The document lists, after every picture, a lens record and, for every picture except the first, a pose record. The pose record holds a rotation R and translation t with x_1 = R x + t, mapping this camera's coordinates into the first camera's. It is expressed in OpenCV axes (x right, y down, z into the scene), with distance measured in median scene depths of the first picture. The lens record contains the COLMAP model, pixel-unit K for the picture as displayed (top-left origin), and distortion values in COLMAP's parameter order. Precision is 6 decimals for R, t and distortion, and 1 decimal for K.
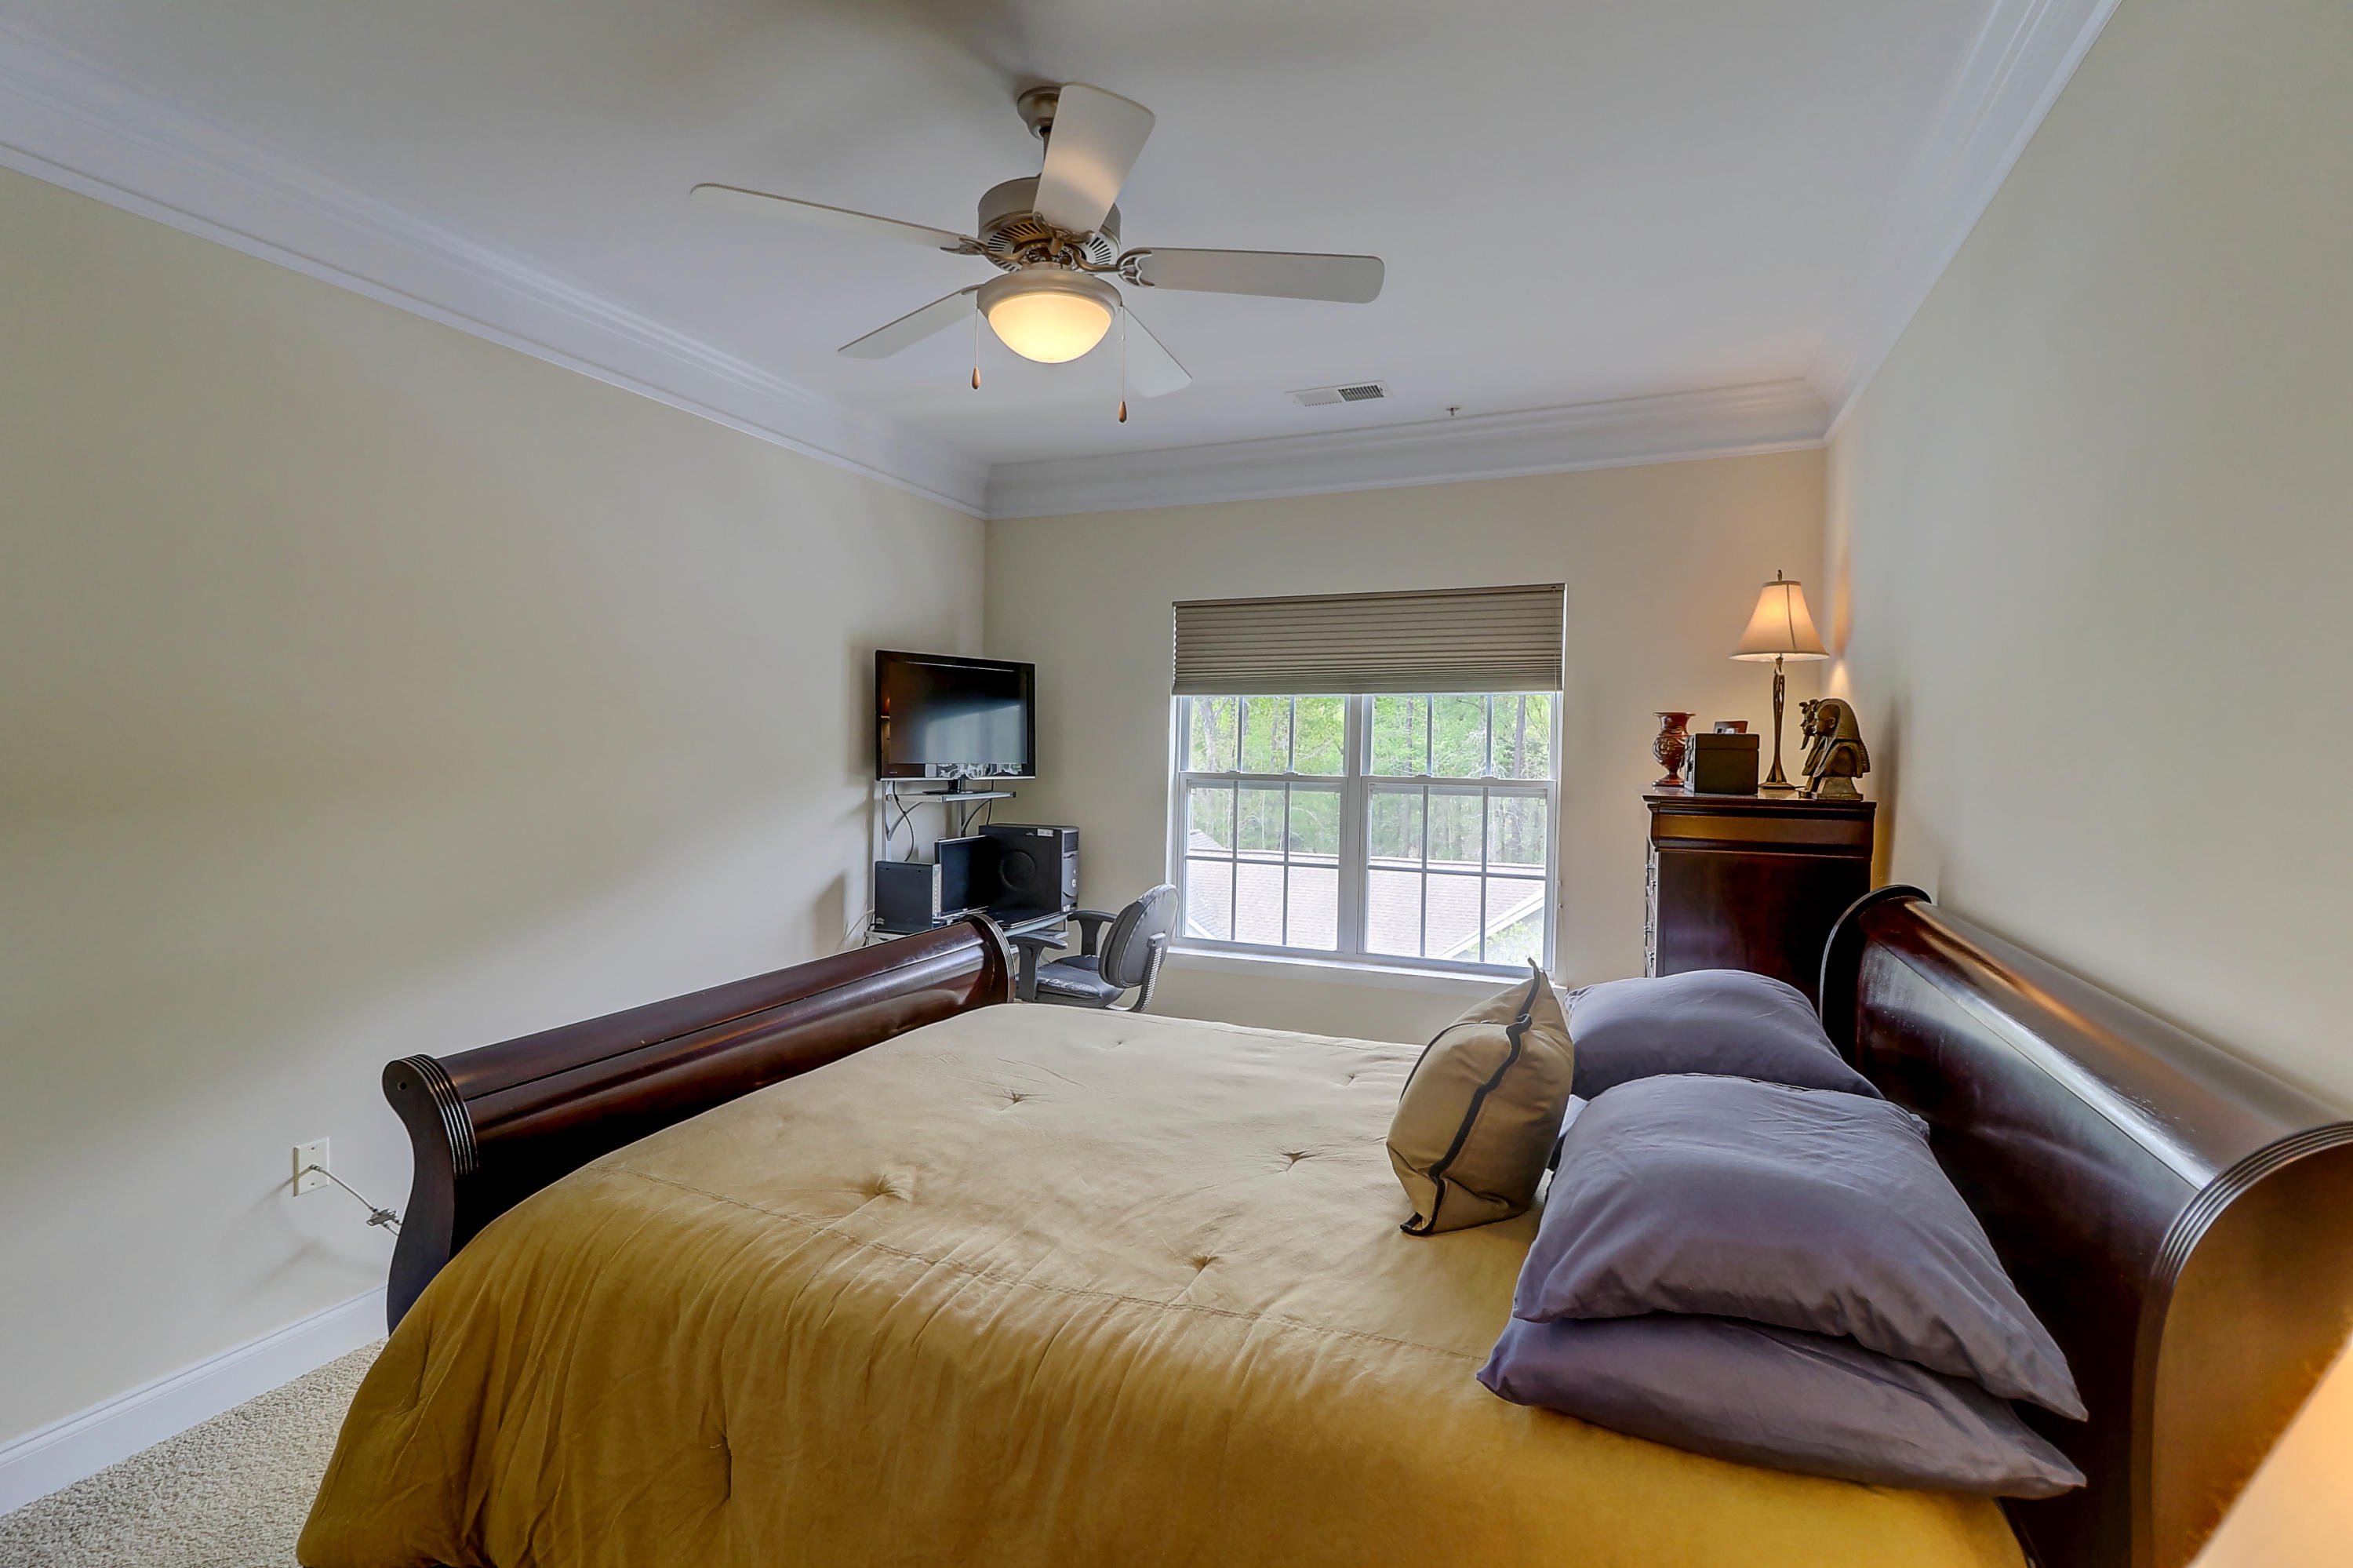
lens RADIAL K [[1081.3, 0, 1163.1], [0, 1081.3, 766.9], [0, 0, 1]] dist [0.009374, -0.005411]
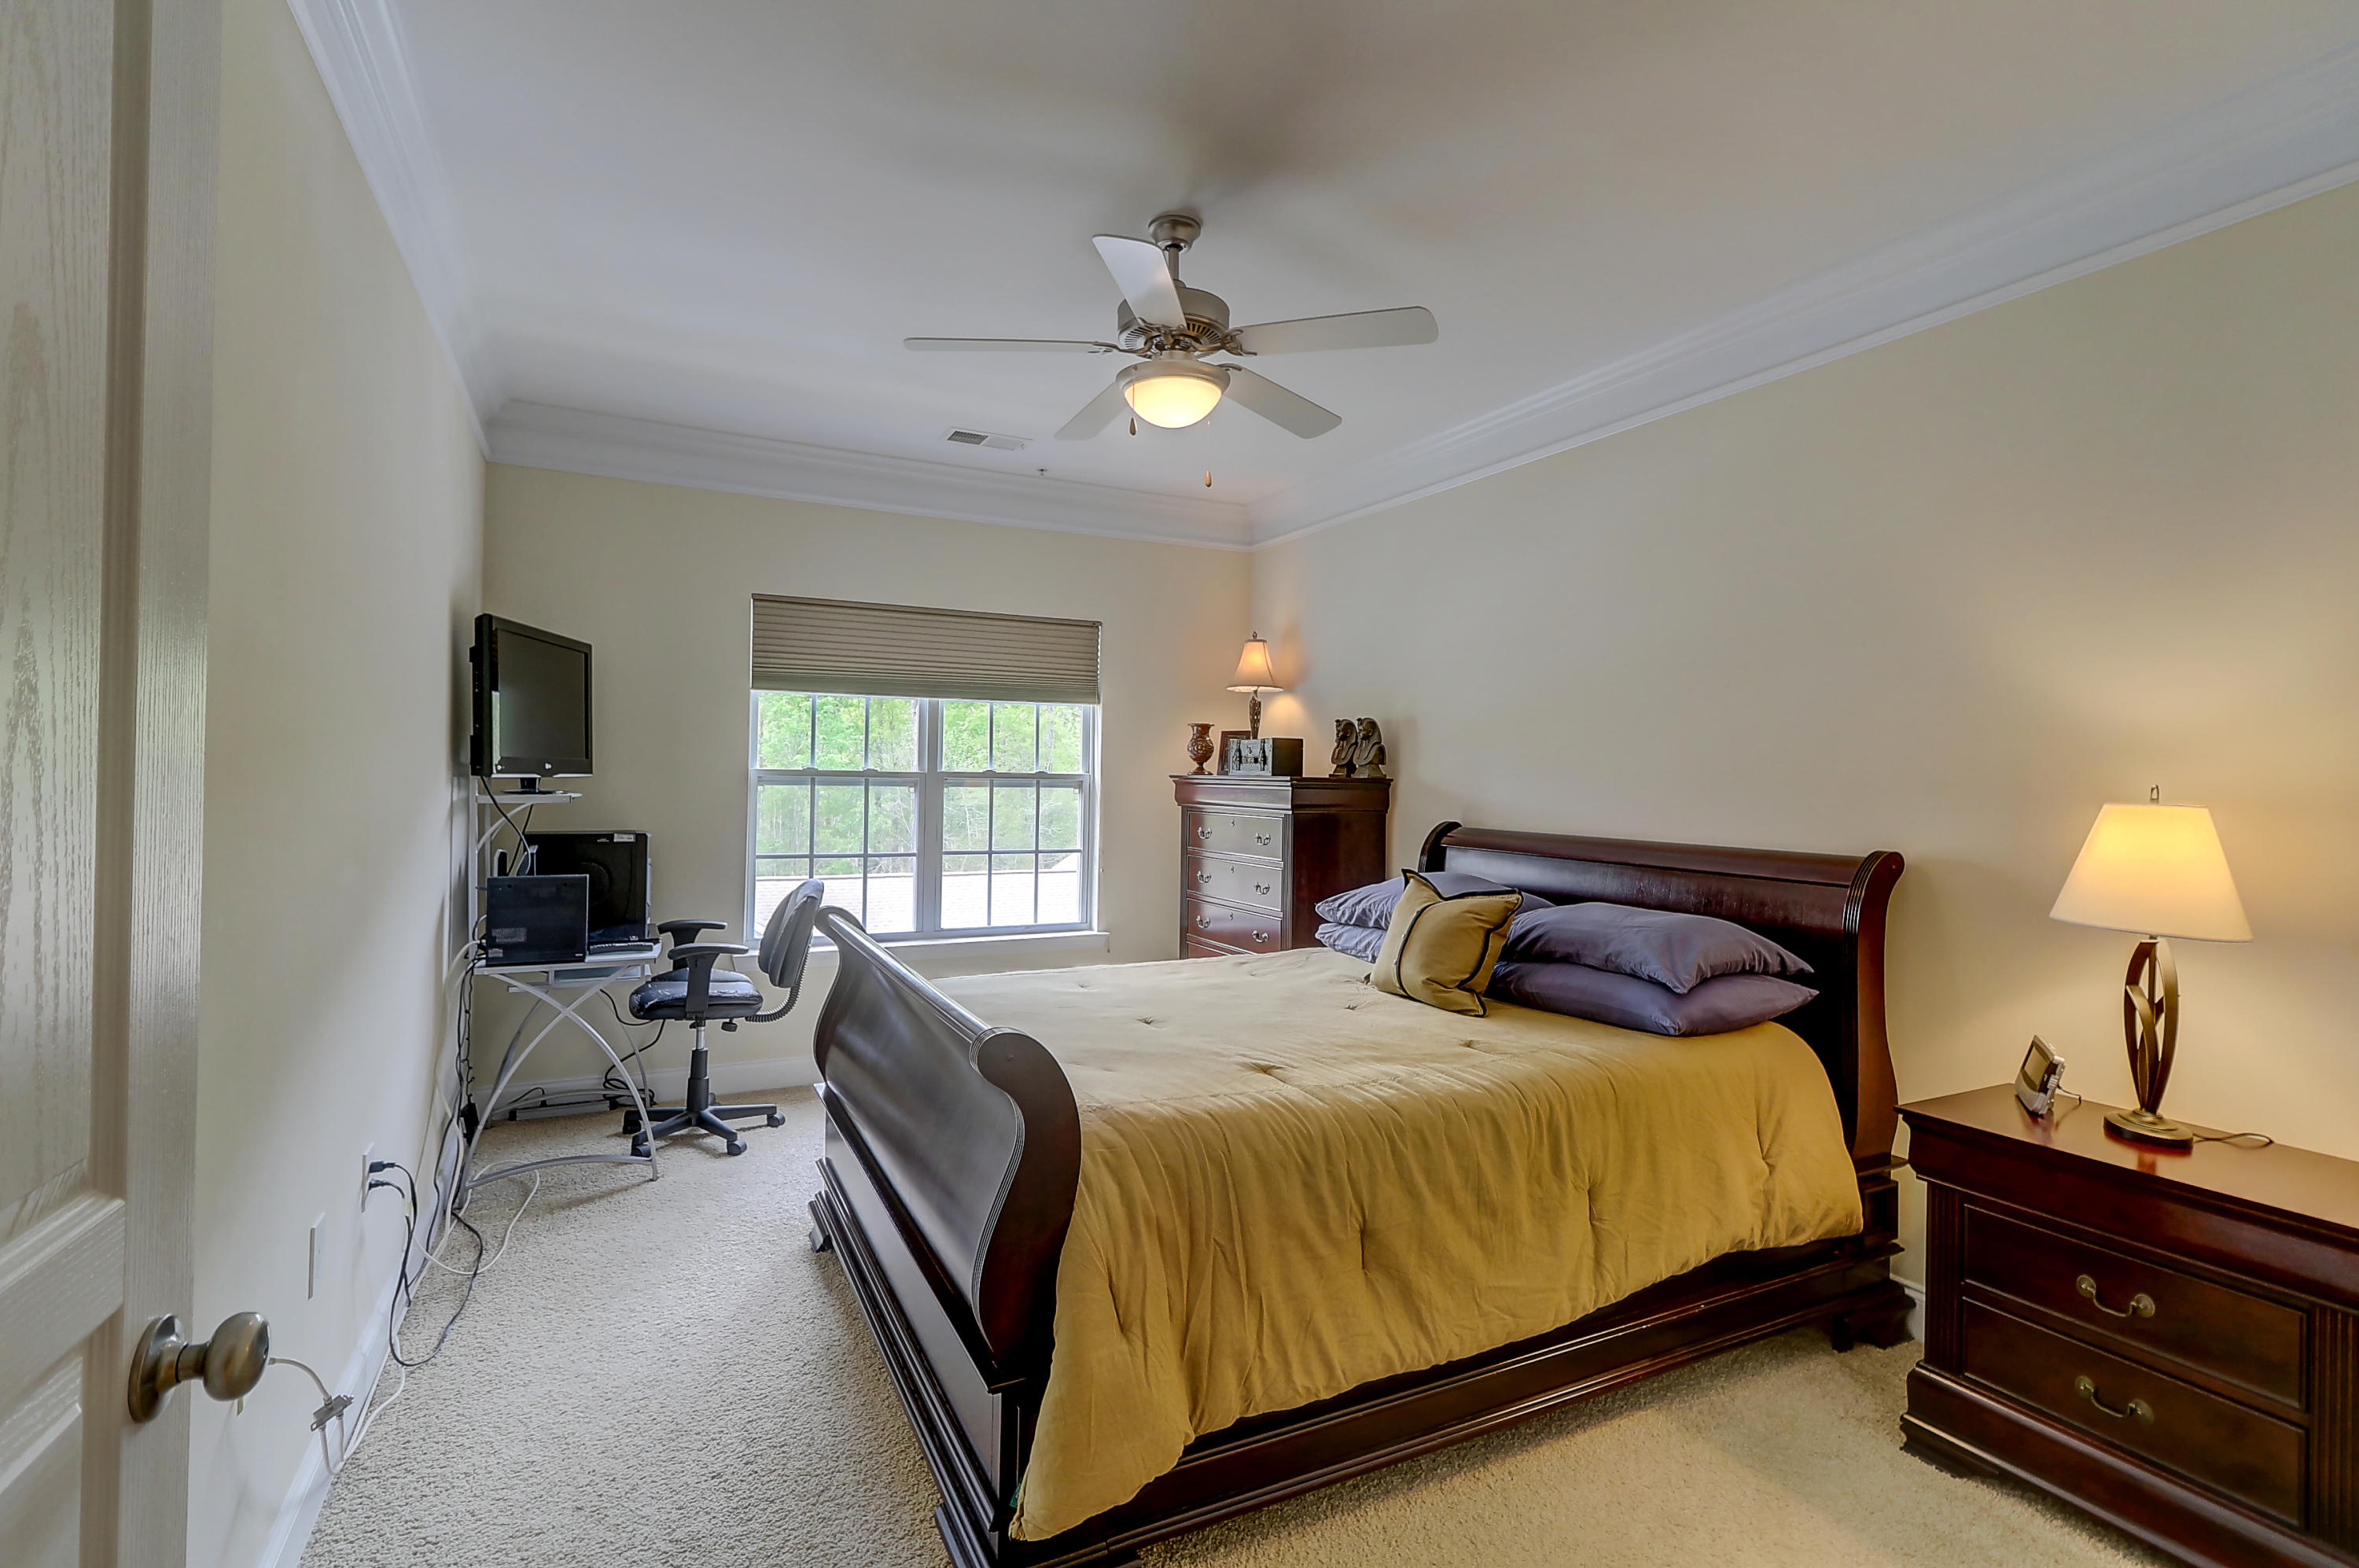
lens RADIAL K [[1084.1, 0, 1162.9], [0, 1084.1, 772.1], [0, 0, 1]] dist [0.009374, -0.005411]
pose [[0.642936, -0.003252, 0.765913, -0.525893], [0.008723, 0.999957, -0.003077, 0.014186], [-0.765870, 0.008659, 0.642937, 0.097338]]
